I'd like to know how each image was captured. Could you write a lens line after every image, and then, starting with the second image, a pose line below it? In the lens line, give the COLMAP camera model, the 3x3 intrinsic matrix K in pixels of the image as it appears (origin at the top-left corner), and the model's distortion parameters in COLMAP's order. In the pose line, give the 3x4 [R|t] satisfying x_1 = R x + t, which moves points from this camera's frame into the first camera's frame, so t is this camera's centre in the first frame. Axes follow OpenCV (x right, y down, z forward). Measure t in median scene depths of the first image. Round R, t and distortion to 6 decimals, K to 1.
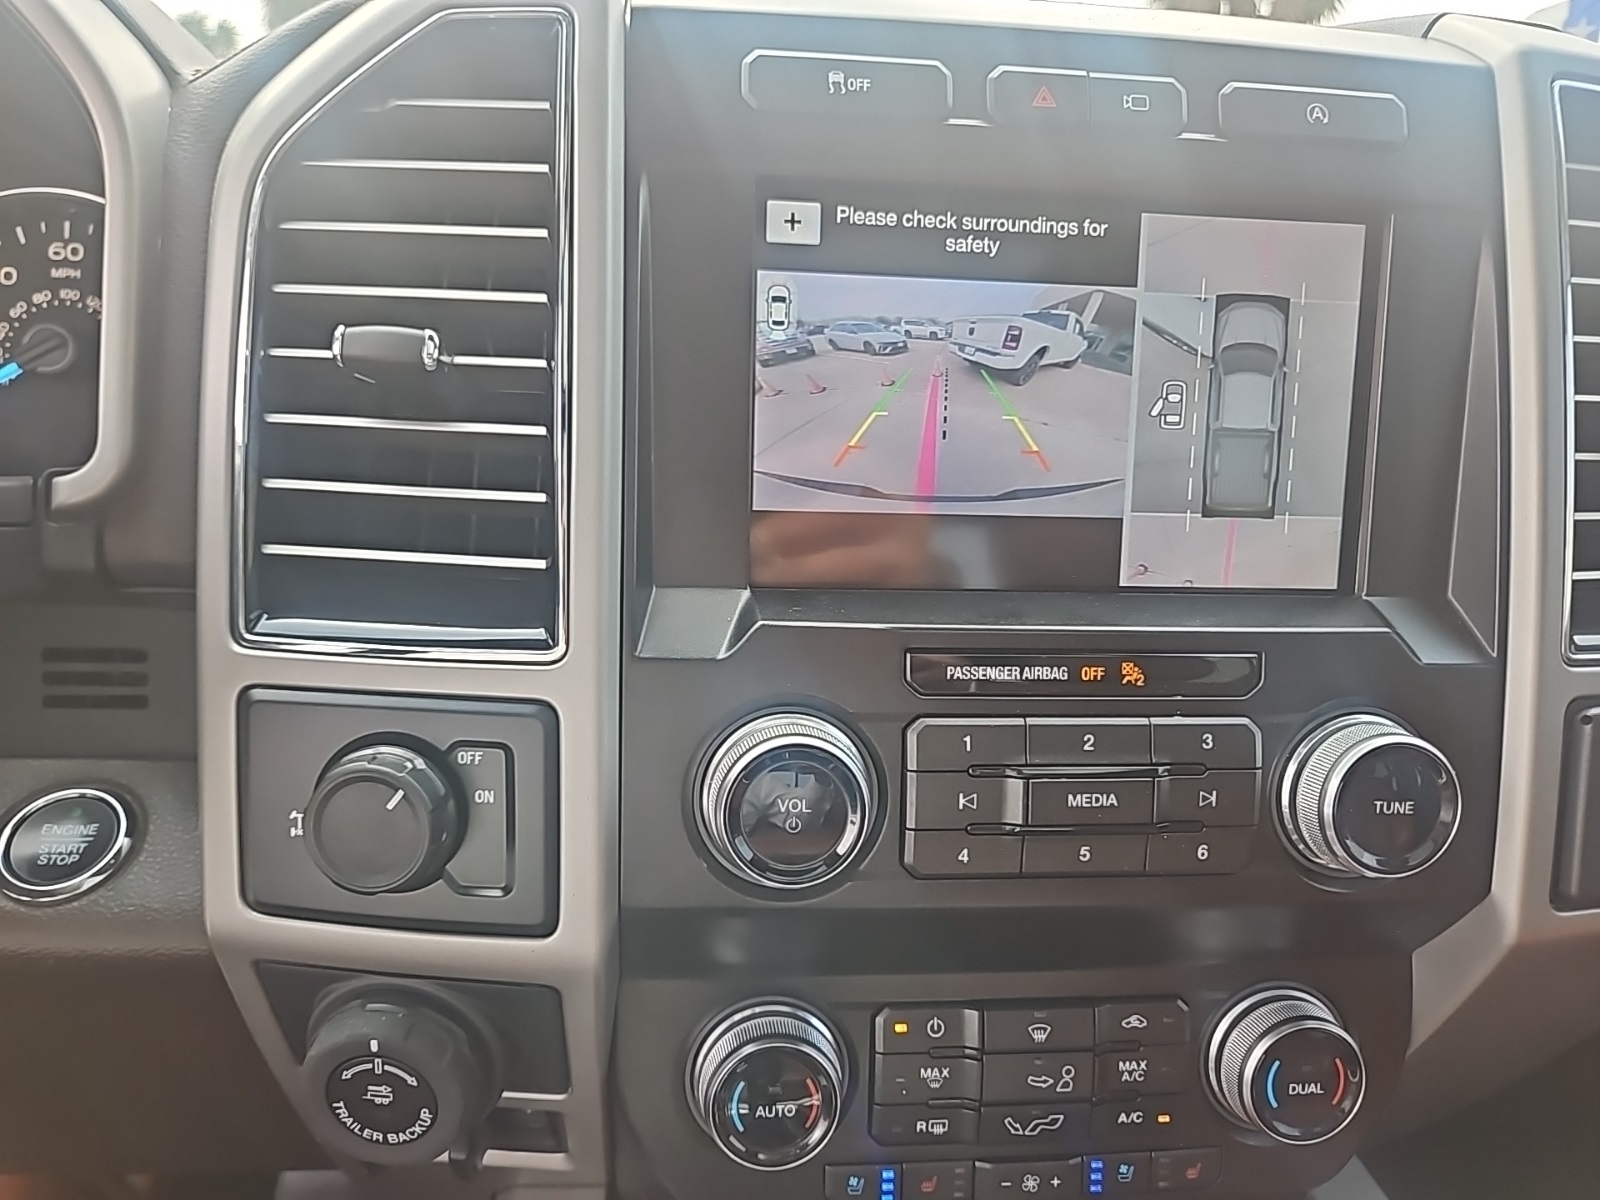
lens RADIAL K [[1068.6, 0, 799.1], [0, 1068.6, 600.2], [0, 0, 1]] dist [0.033009, -0.004237]
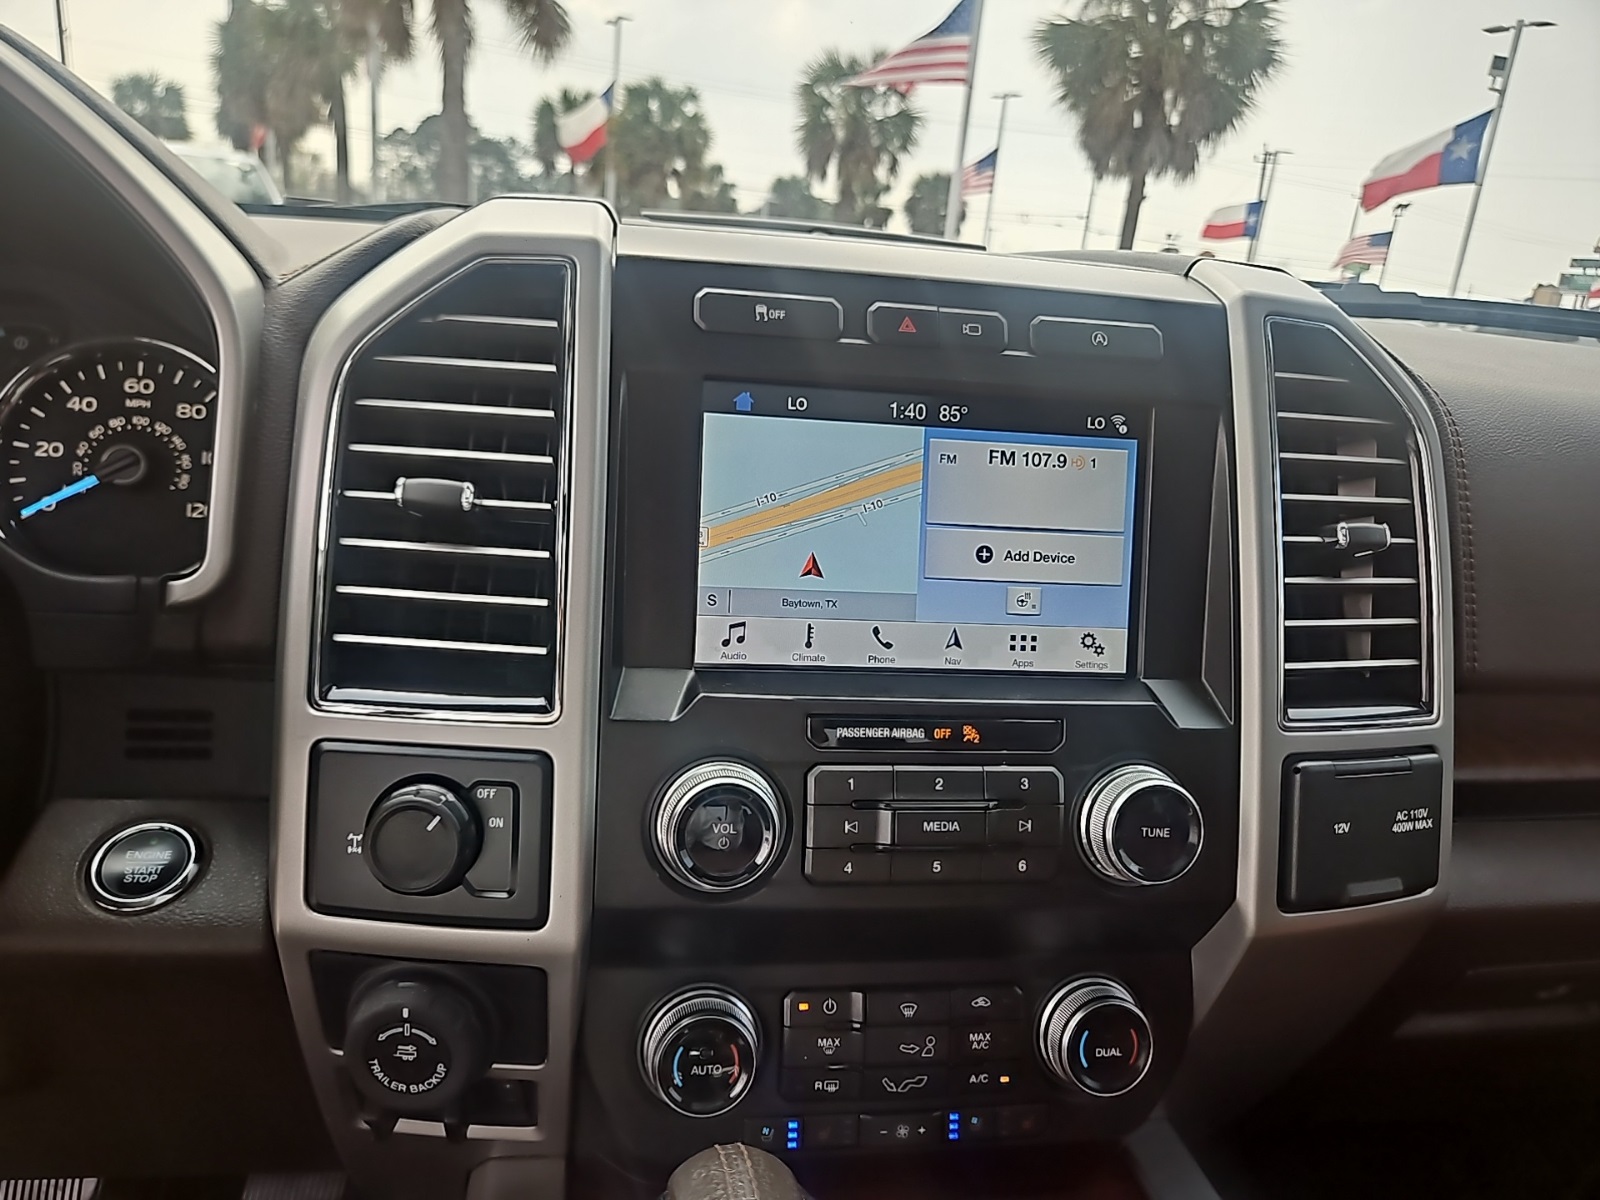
lens RADIAL K [[1068.6, 0, 787.1], [0, 1068.6, 575.1], [0, 0, 1]] dist [0.033009, -0.004237]
pose [[0.998667, 0.013783, 0.049737, 0.002570], [-0.009574, 0.996429, -0.083893, -0.016814], [-0.050716, 0.083305, 0.995233, -0.364784]]
